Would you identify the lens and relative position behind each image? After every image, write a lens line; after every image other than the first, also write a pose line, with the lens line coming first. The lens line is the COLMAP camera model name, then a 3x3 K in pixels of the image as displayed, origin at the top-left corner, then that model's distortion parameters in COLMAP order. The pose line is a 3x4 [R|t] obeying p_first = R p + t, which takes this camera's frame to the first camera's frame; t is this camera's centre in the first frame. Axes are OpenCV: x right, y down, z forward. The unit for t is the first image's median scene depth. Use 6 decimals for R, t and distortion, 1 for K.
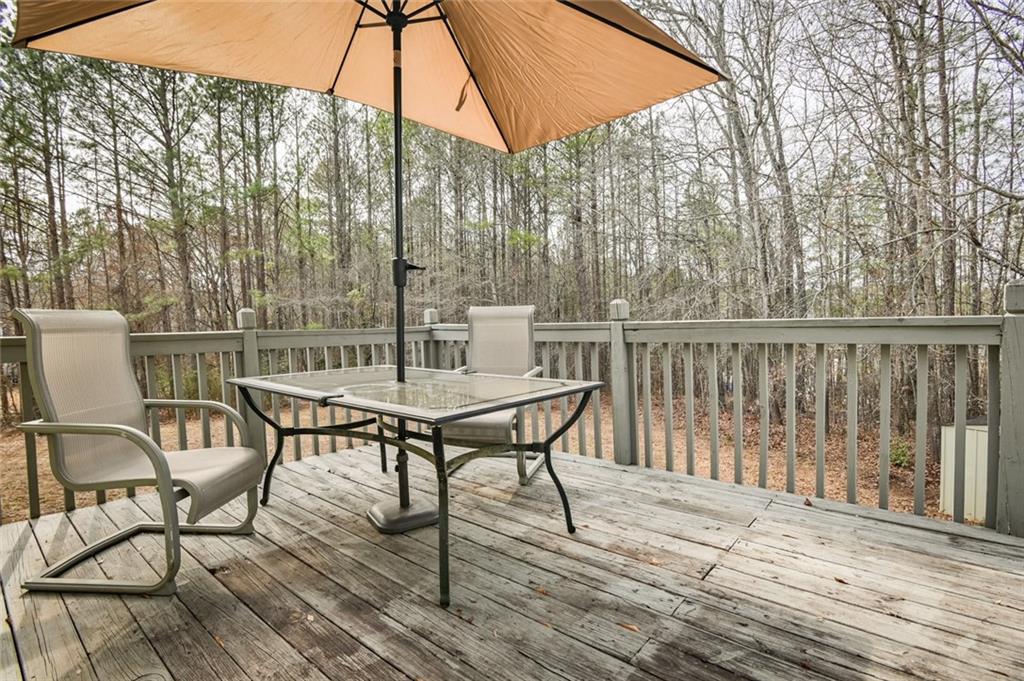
lens RADIAL K [[502.5, 0, 512.5], [0, 502.5, 341.1], [0, 0, 1]] dist [-0.018643, -0.000895]
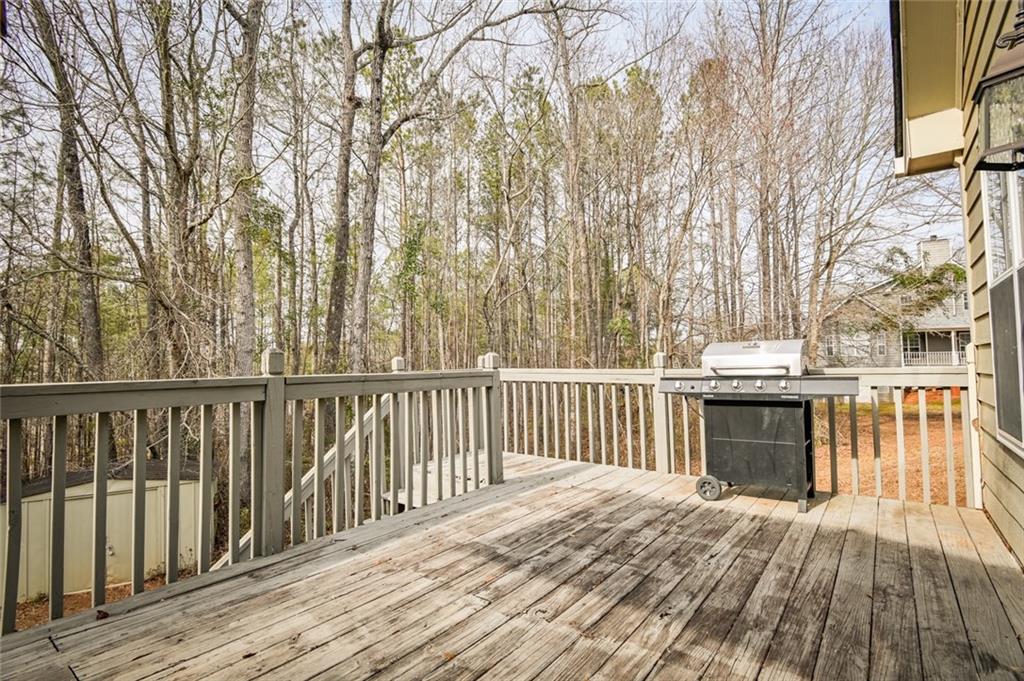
lens RADIAL K [[502.5, 0, 512.1], [0, 502.5, 339.5], [0, 0, 1]] dist [-0.018643, -0.000895]
pose [[-0.075218, 0.075849, 0.994278, -0.317350], [0.062238, 0.995516, -0.071235, -0.016036], [-0.995223, 0.056524, -0.079602, 0.472304]]
